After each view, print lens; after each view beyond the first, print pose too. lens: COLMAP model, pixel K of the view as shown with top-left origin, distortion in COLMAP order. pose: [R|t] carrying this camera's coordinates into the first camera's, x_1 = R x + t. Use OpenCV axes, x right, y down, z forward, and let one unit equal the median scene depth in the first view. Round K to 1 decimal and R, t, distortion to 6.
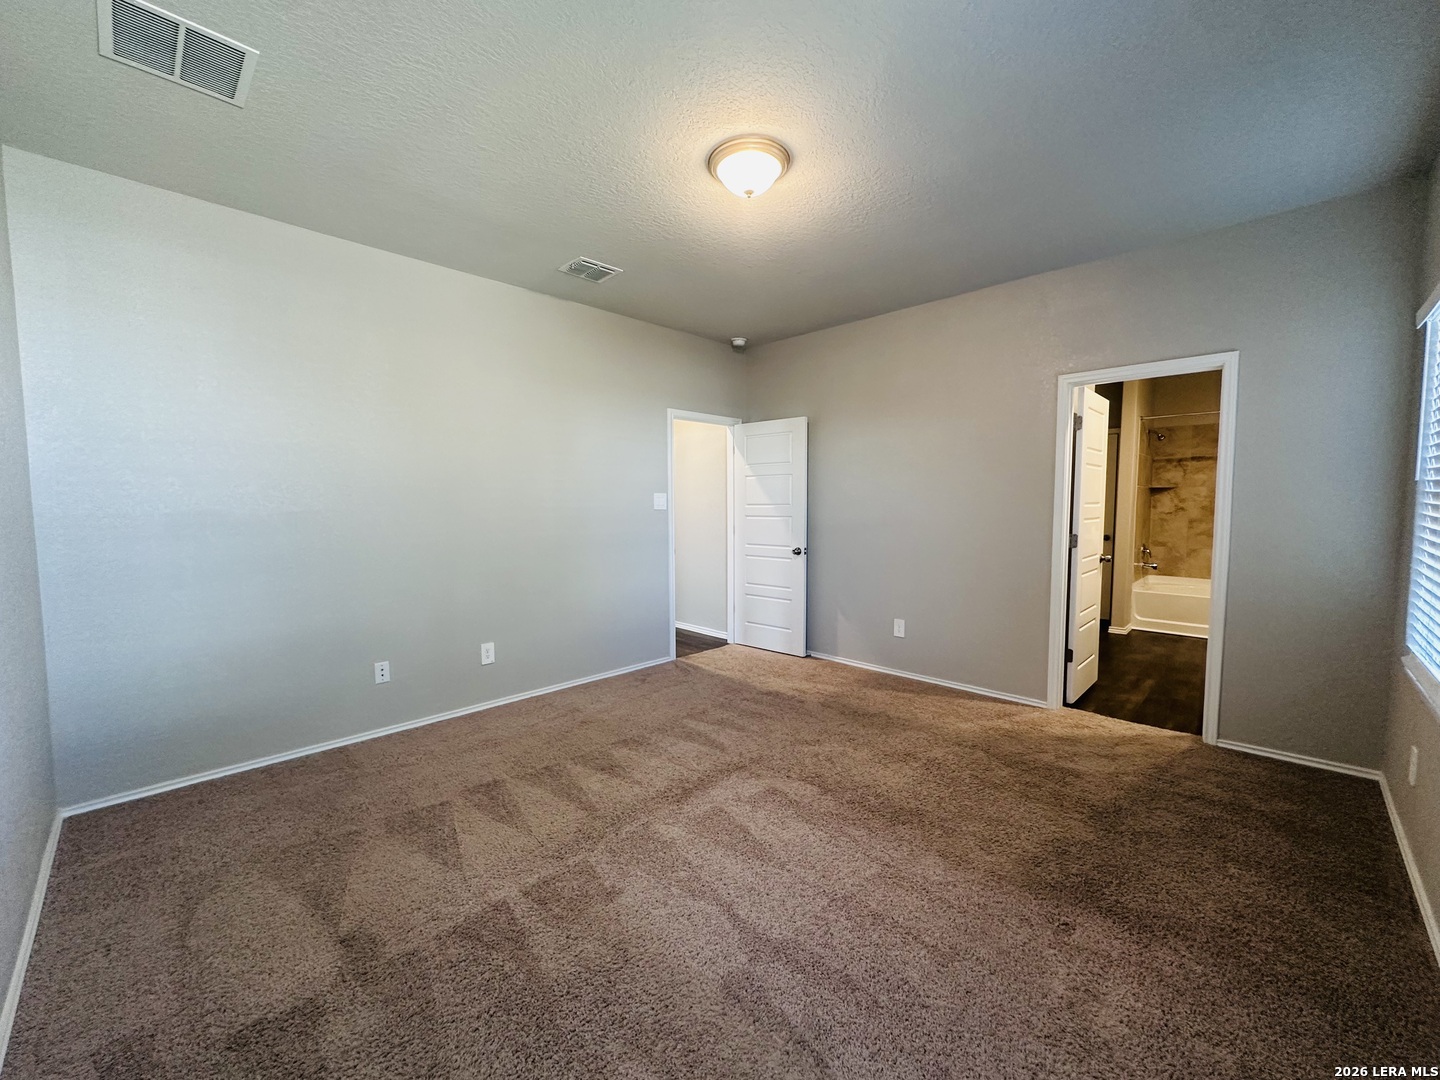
lens RADIAL K [[578.3, 0, 721.4], [0, 578.3, 542.9], [0, 0, 1]] dist [-0.004349, 0.000831]
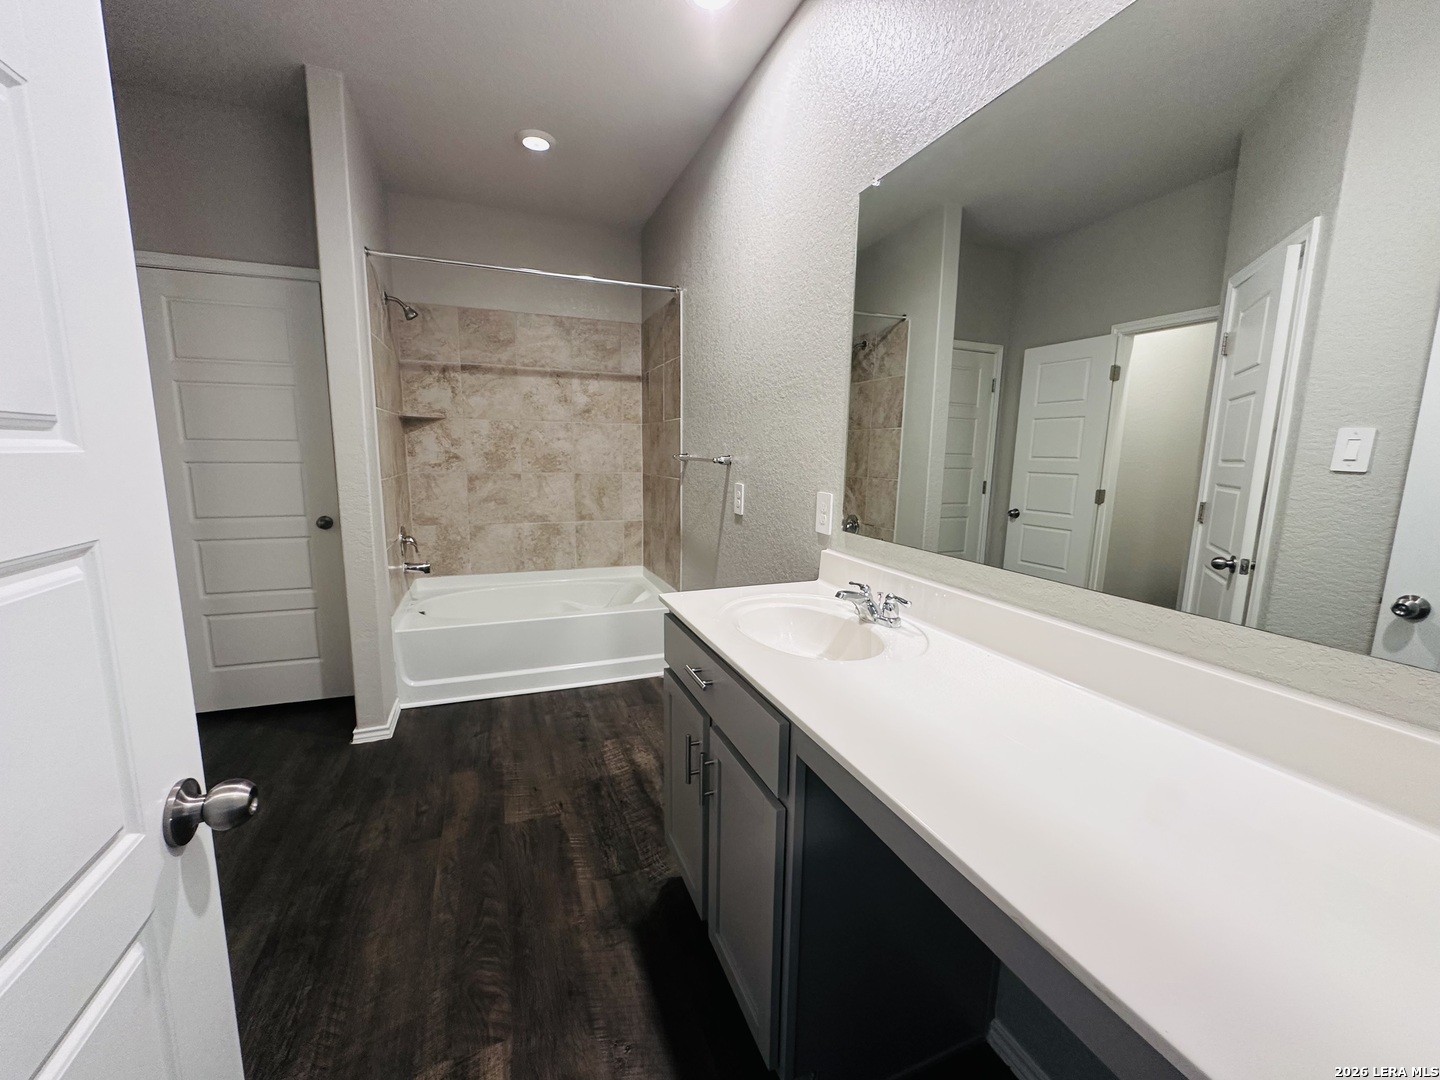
lens RADIAL K [[578.3, 0, 715.2], [0, 578.3, 539.6], [0, 0, 1]] dist [-0.004349, 0.000831]
pose [[0.420710, -0.130350, 0.897782, 0.384203], [0.048180, 0.991437, 0.121370, -0.035214], [-0.905915, -0.007807, 0.423388, 0.526913]]
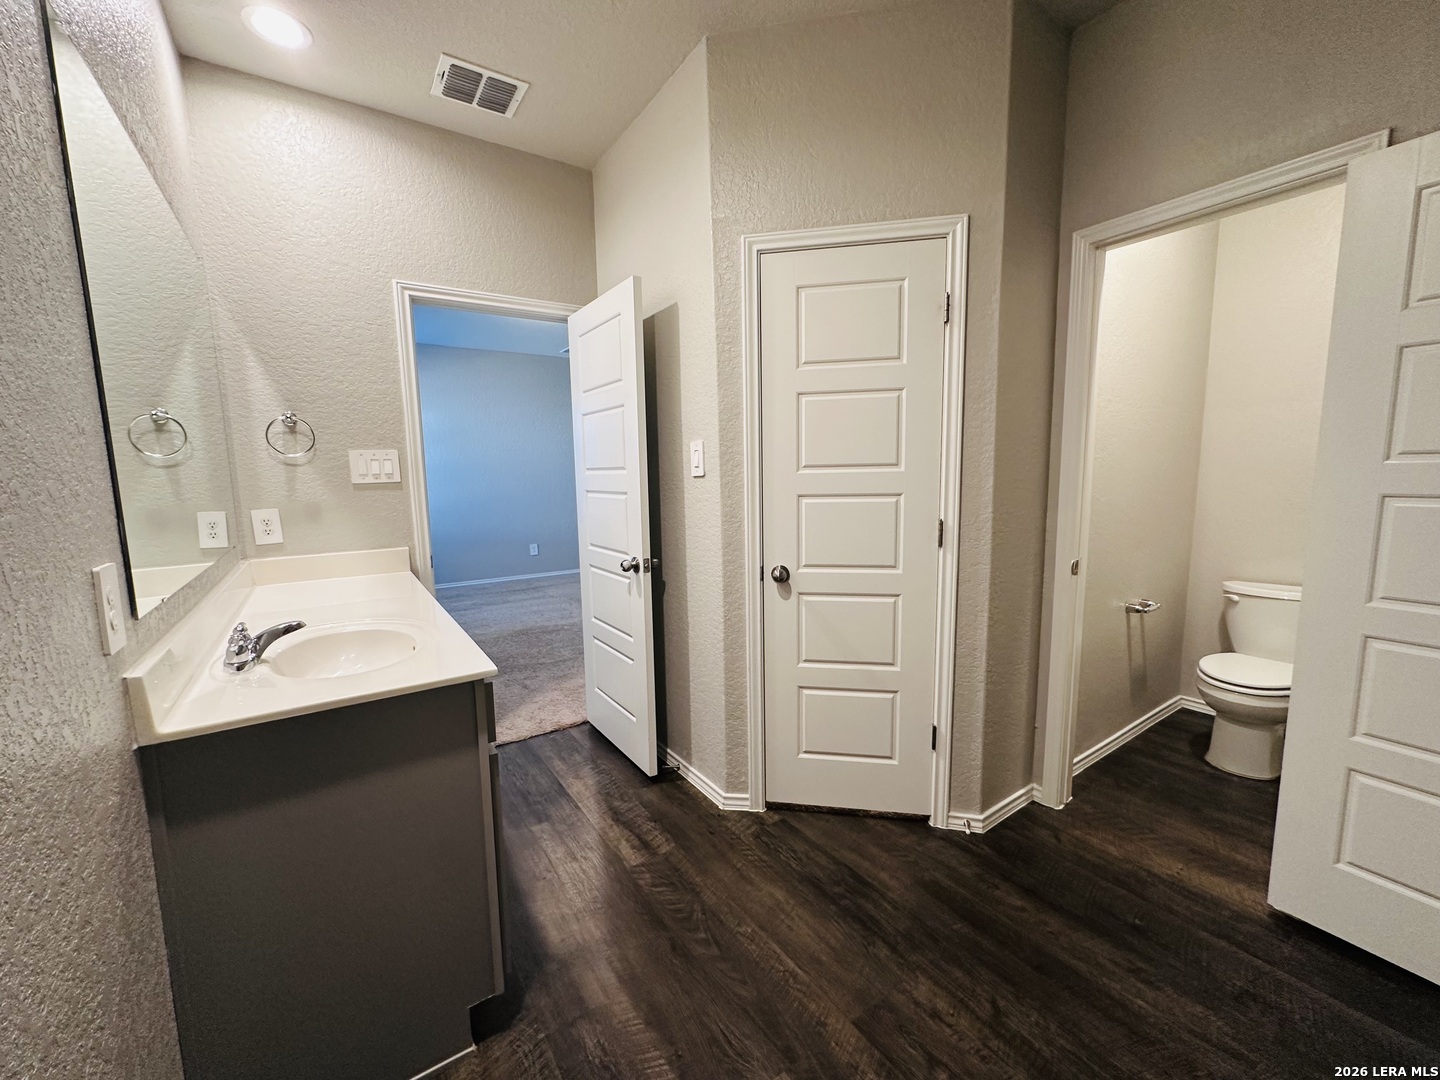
lens RADIAL K [[578.3, 0, 721.2], [0, 578.3, 542.0], [0, 0, 1]] dist [-0.004349, 0.000831]
pose [[-0.198174, 0.125934, -0.972043, 0.768321], [-0.050192, 0.989107, 0.138378, -0.052113], [0.978881, 0.076211, -0.189694, 0.764332]]
